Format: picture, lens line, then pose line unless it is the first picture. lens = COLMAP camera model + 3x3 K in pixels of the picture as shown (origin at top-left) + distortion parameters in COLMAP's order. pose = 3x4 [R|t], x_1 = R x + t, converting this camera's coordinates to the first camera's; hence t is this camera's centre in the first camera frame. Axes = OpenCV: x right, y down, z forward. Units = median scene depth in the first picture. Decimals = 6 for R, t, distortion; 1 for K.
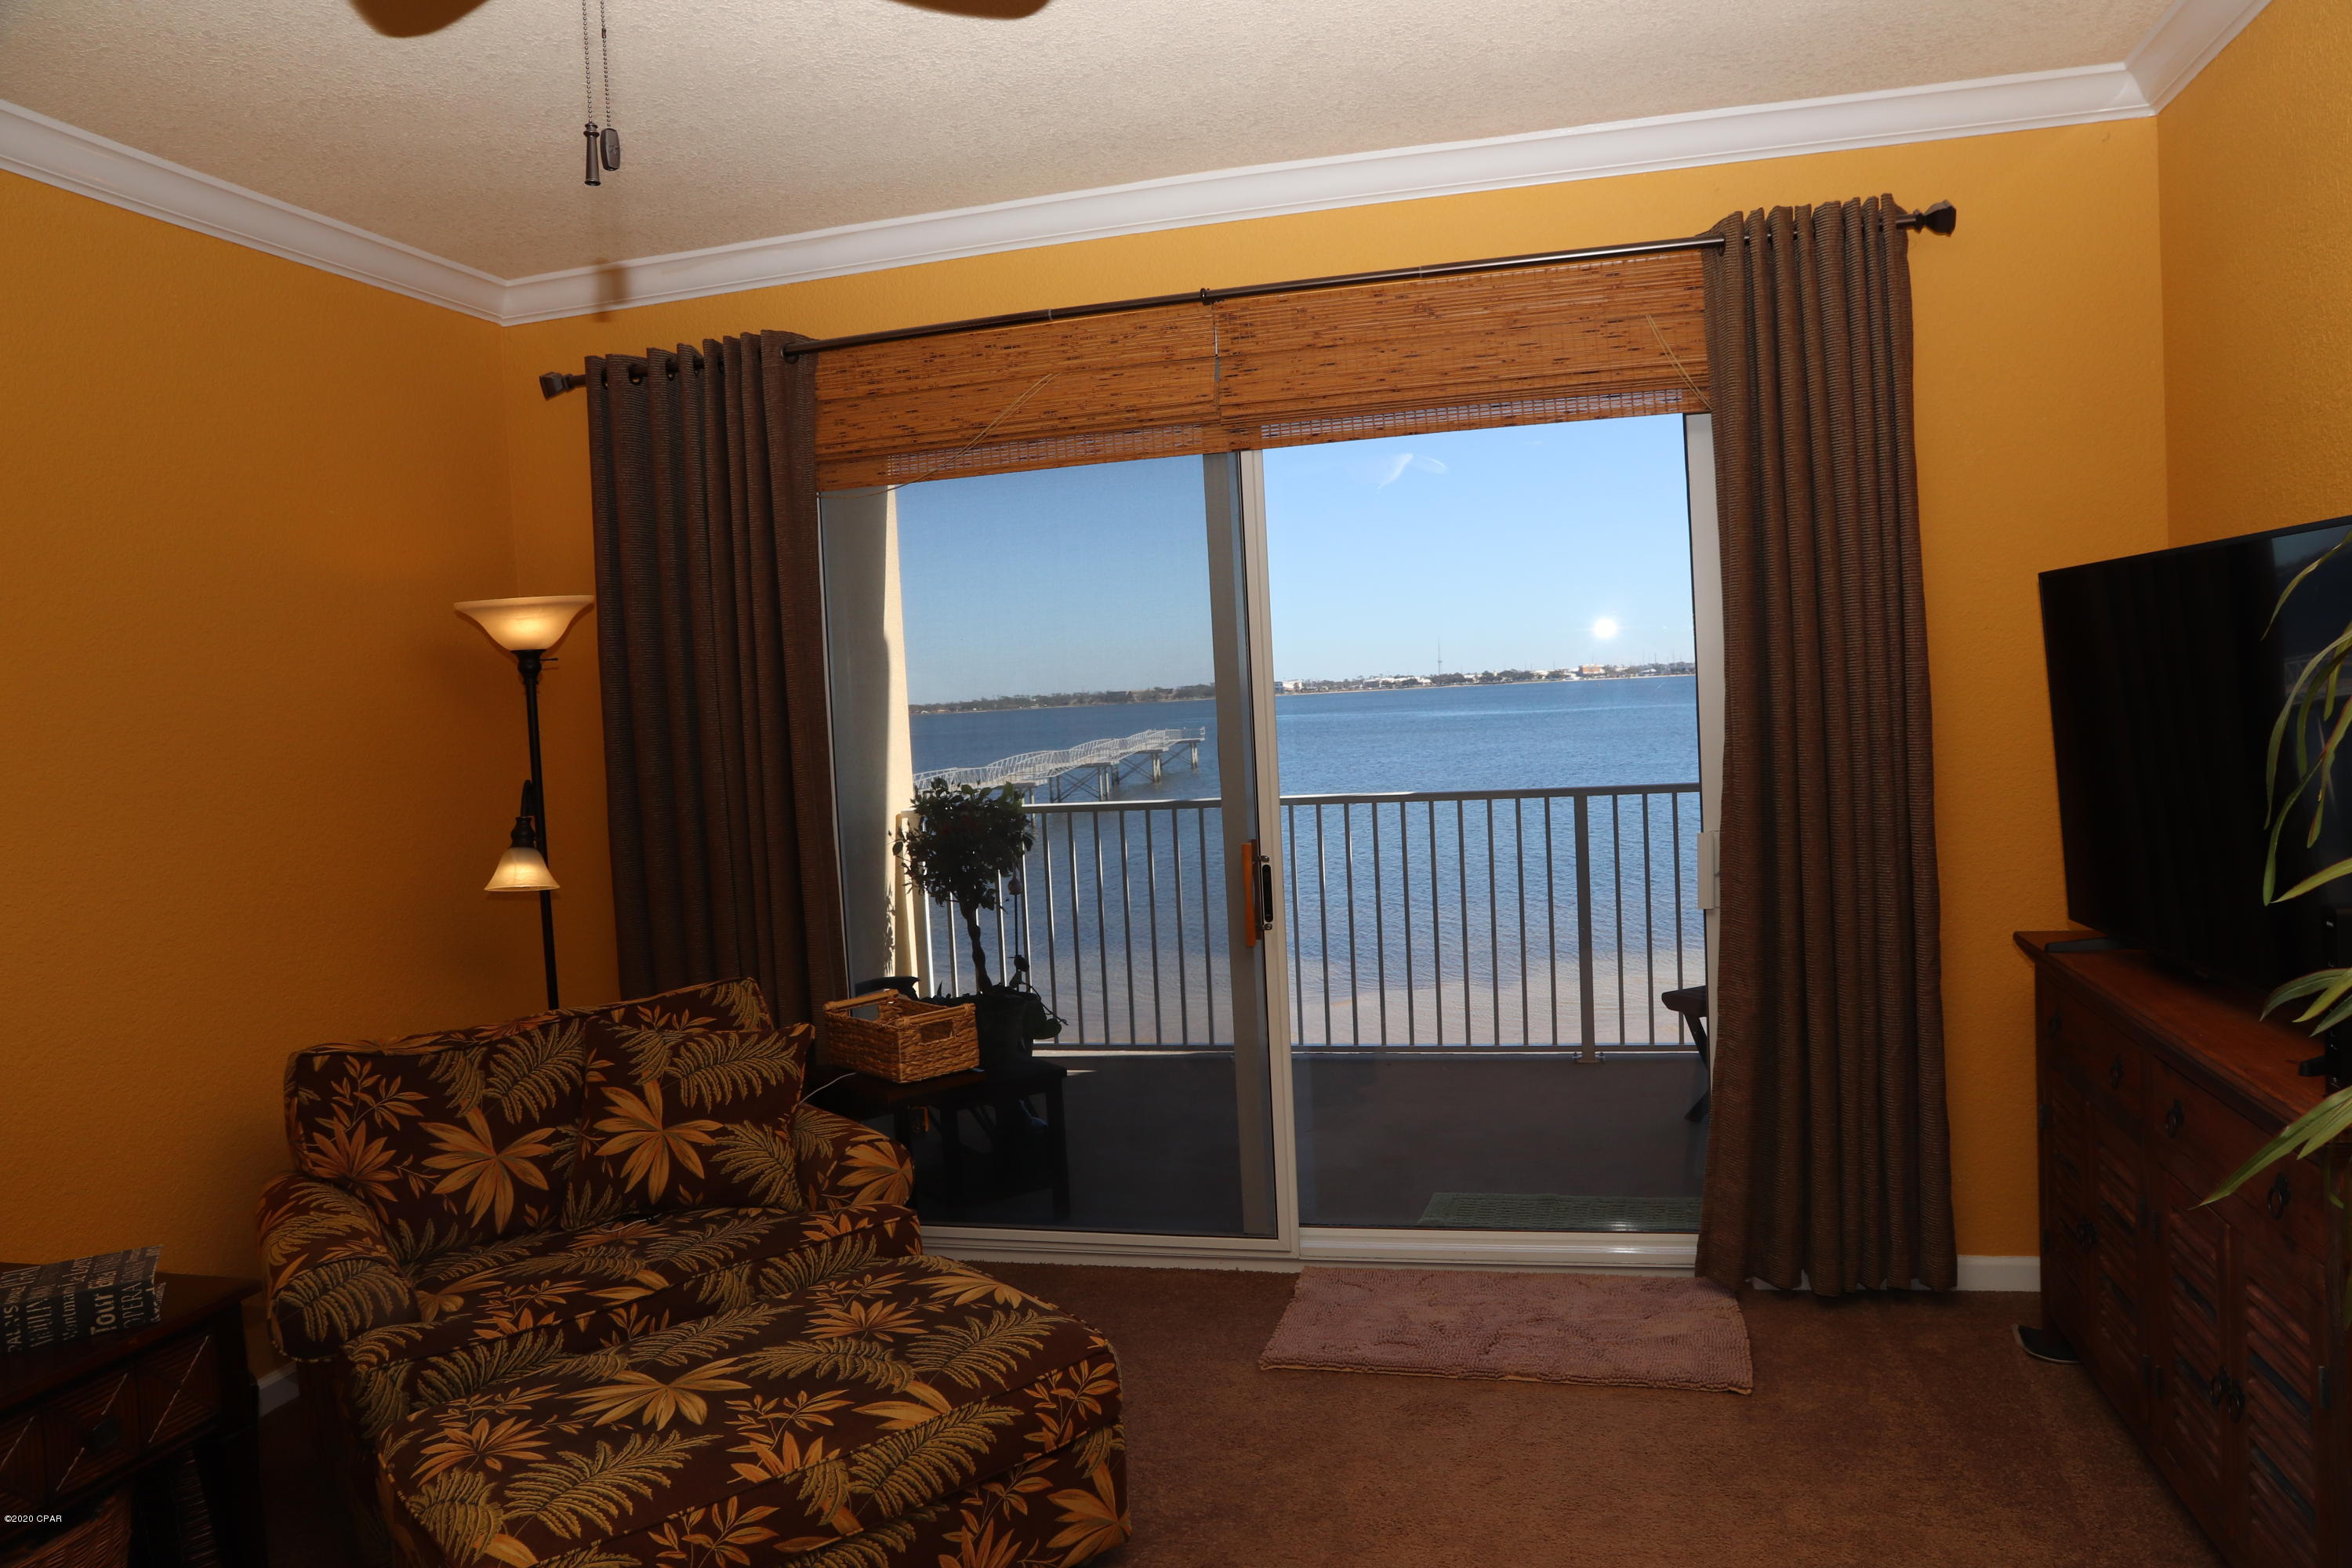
lens RADIAL K [[1564.4, 0, 1181.5], [0, 1564.4, 766.7], [0, 0, 1]] dist [-0.113321, 0.088901]
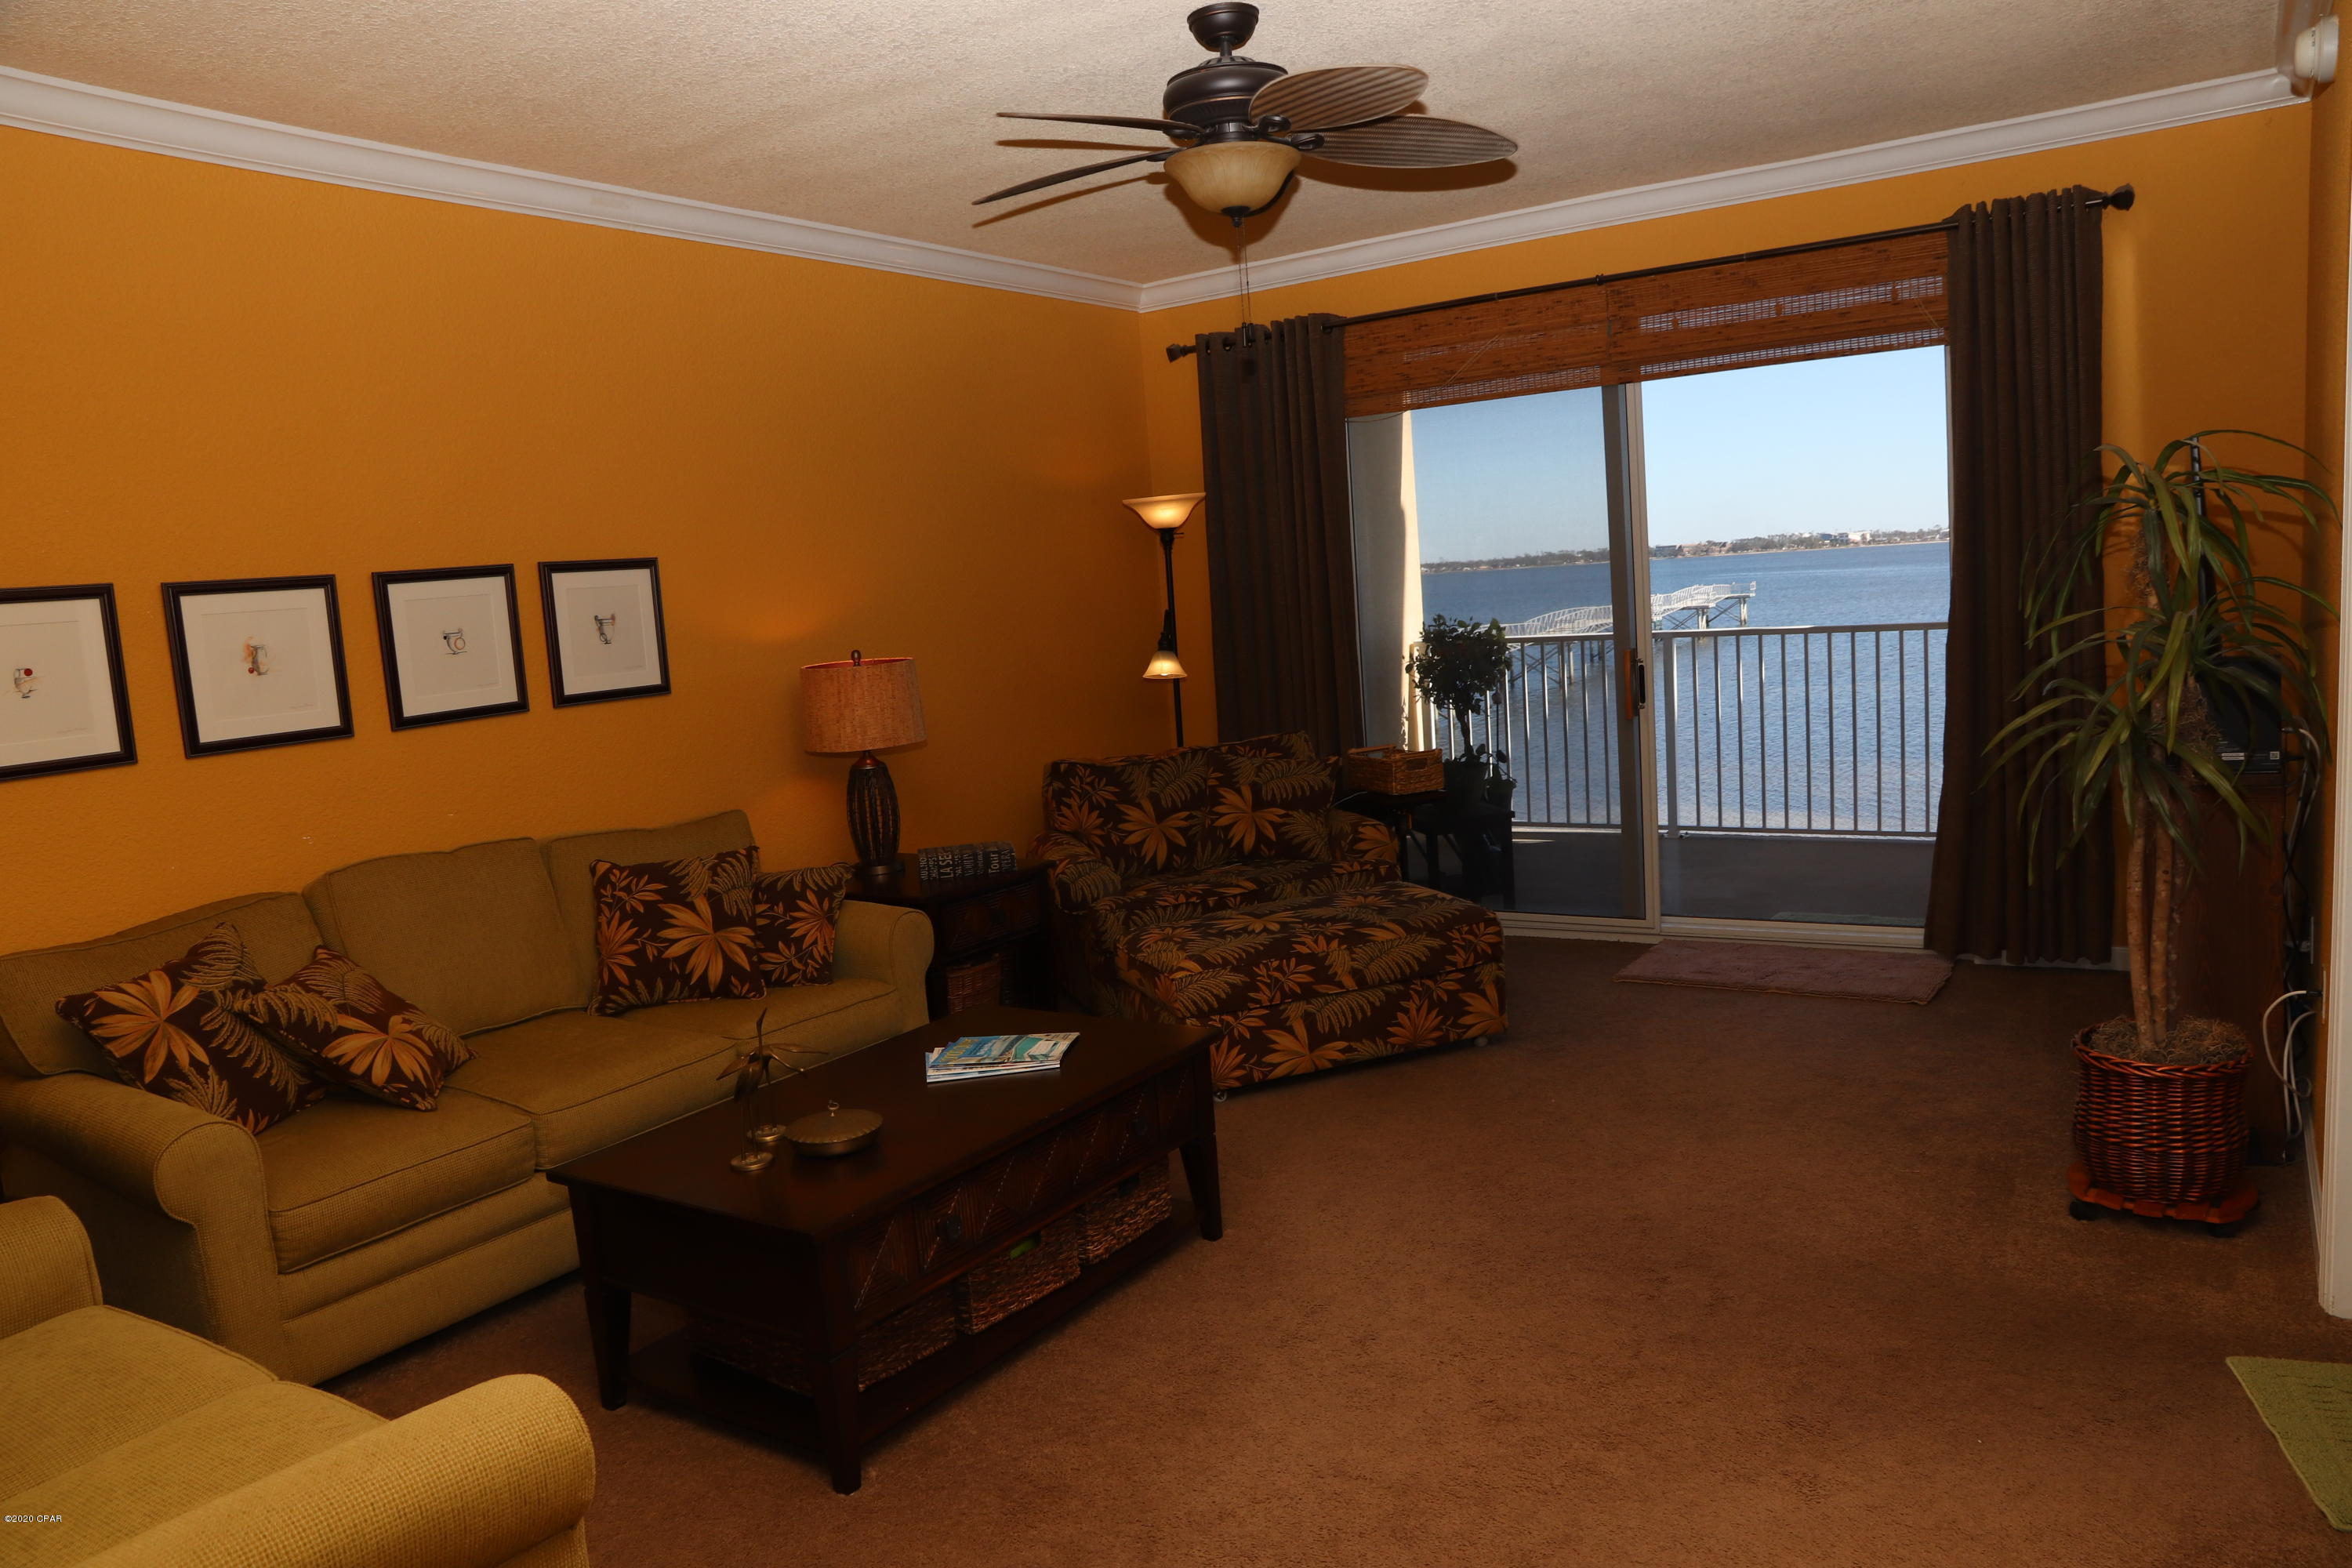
lens RADIAL K [[1564.4, 0, 1181.5], [0, 1564.4, 766.7], [0, 0, 1]] dist [-0.113321, 0.088901]
pose [[0.941379, 0.026672, -0.336294, 0.163276], [0.004080, 0.995897, 0.090407, 0.028555], [0.337326, -0.086479, 0.937407, -0.619598]]
